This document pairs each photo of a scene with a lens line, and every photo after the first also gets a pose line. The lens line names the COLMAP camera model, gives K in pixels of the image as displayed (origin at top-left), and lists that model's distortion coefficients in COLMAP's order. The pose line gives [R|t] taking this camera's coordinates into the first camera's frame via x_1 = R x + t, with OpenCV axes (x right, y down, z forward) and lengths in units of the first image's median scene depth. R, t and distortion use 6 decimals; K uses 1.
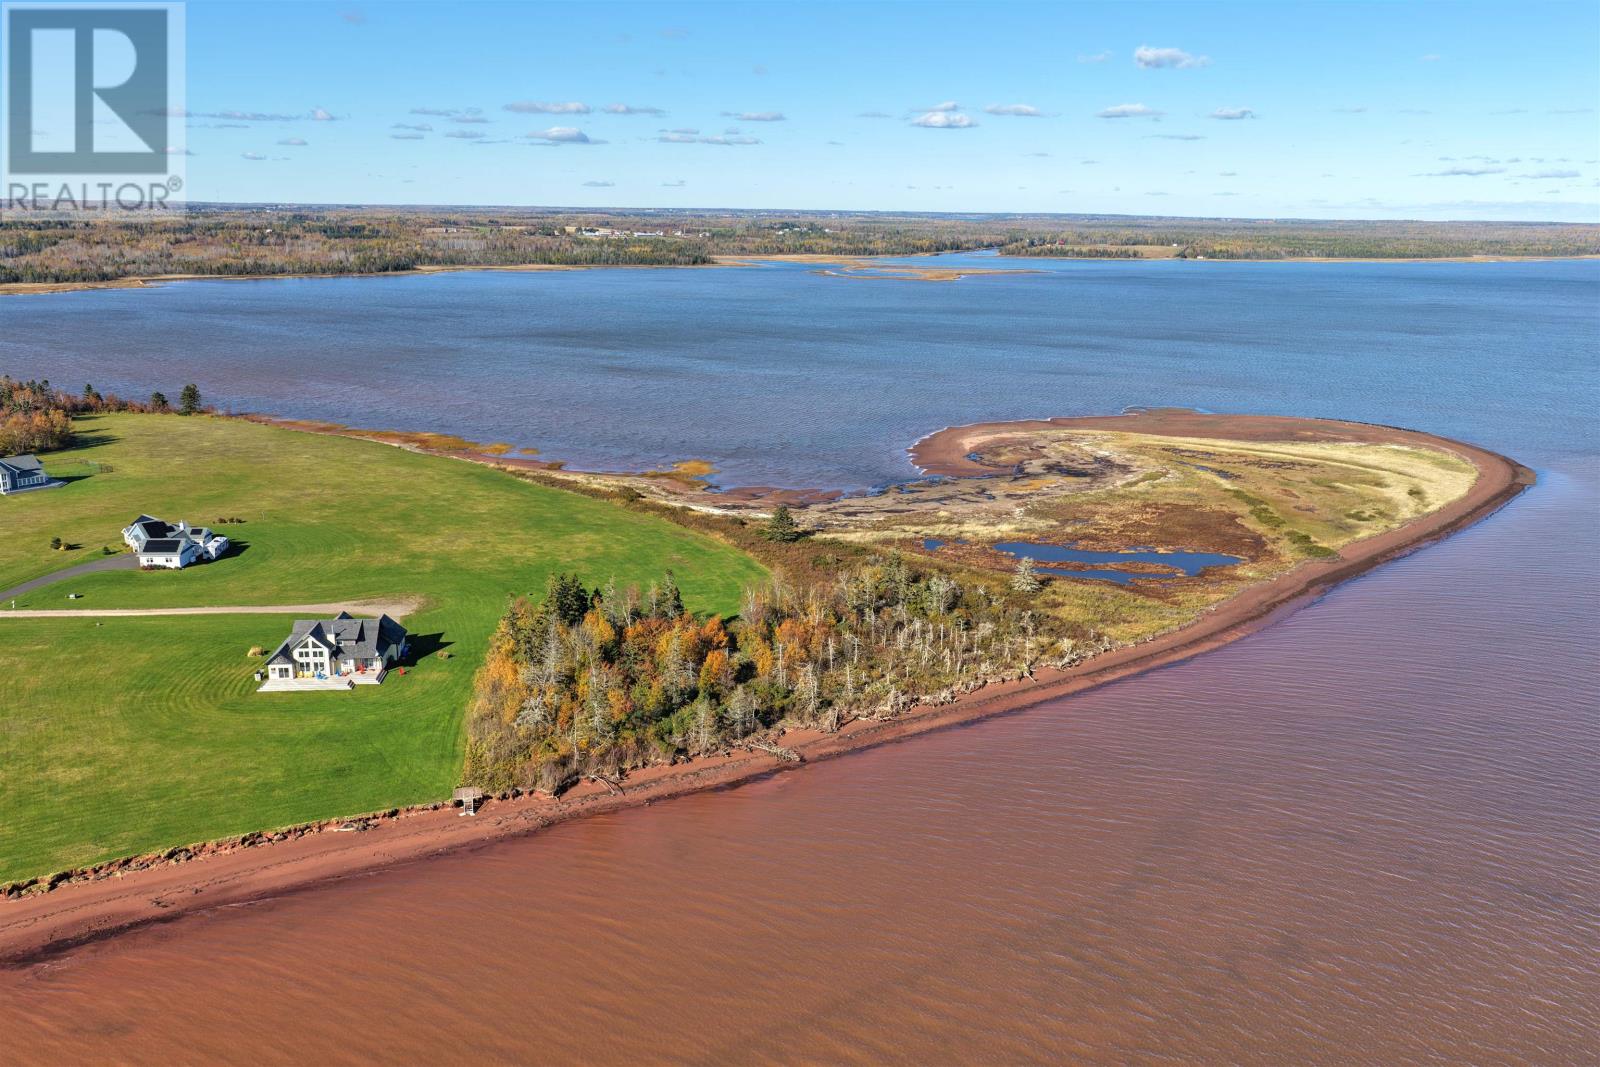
lens RADIAL K [[1324.5, 0, 800.0], [0, 1324.5, 533.5], [0, 0, 1]] dist [-0.017613, 0.045534]
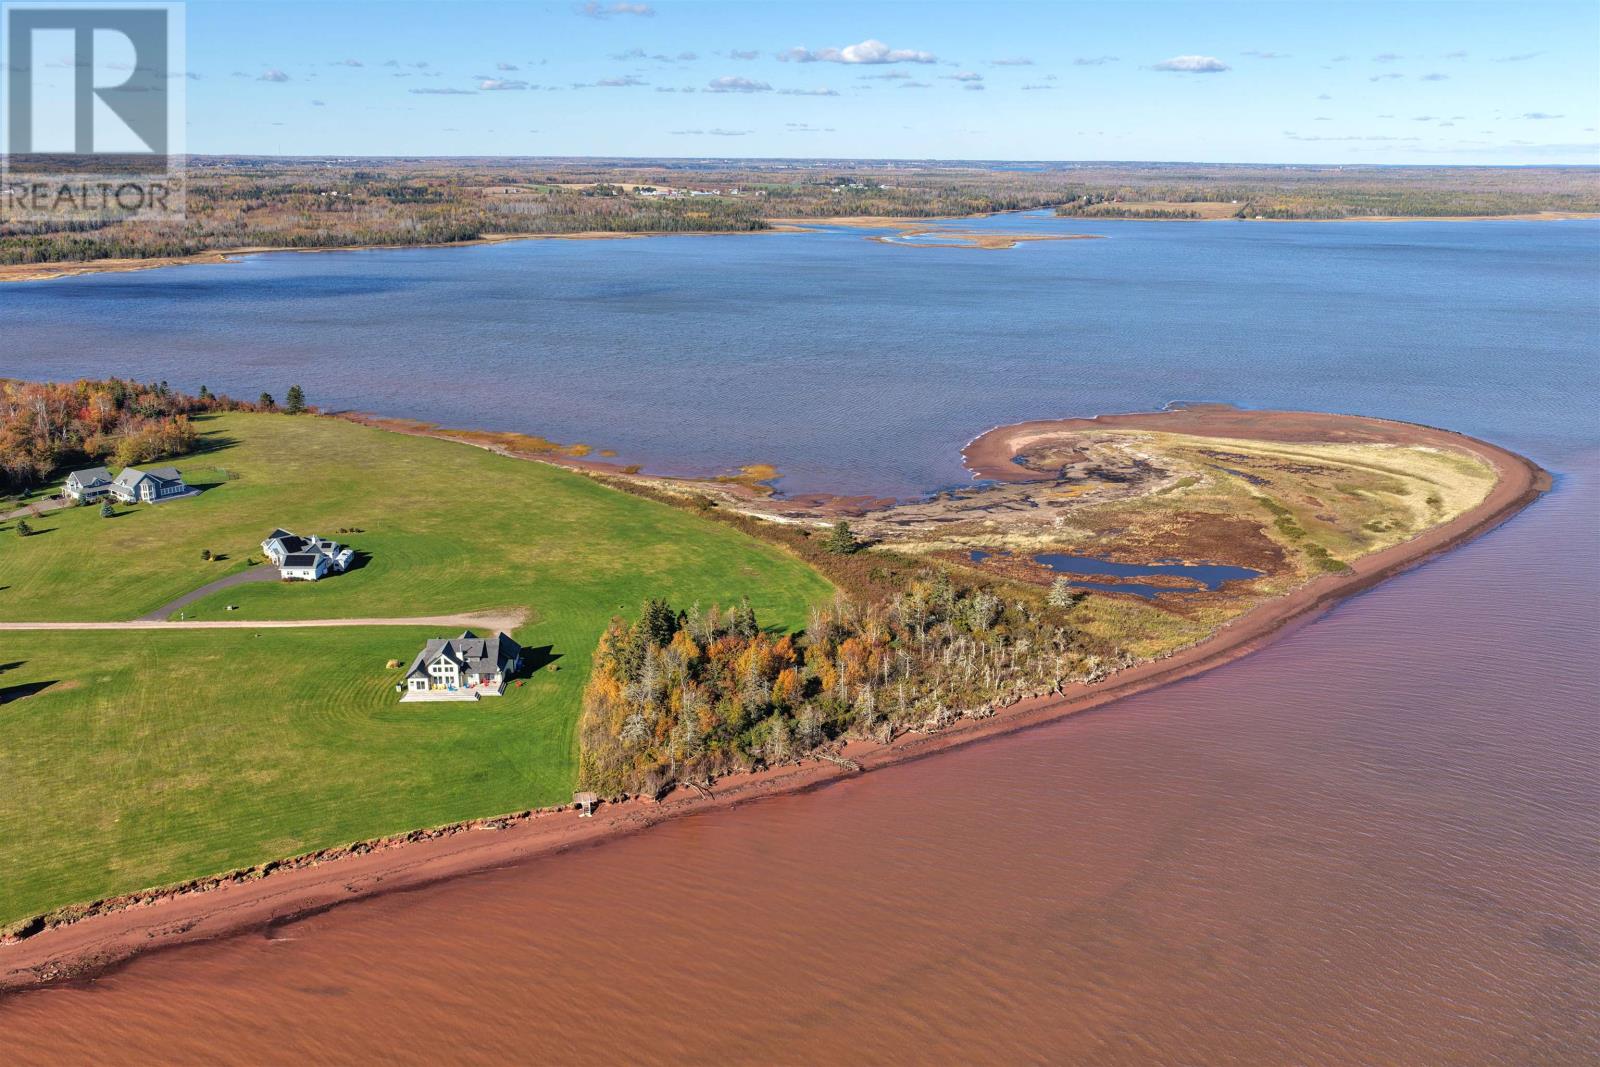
lens RADIAL K [[1324.5, 0, 800.0], [0, 1324.5, 533.5], [0, 0, 1]] dist [-0.017613, 0.045534]
pose [[0.999165, 0.005151, -0.040543, -0.003590], [-0.003646, 0.999304, 0.037115, -0.047846], [0.040706, -0.036936, 0.998488, -0.101424]]
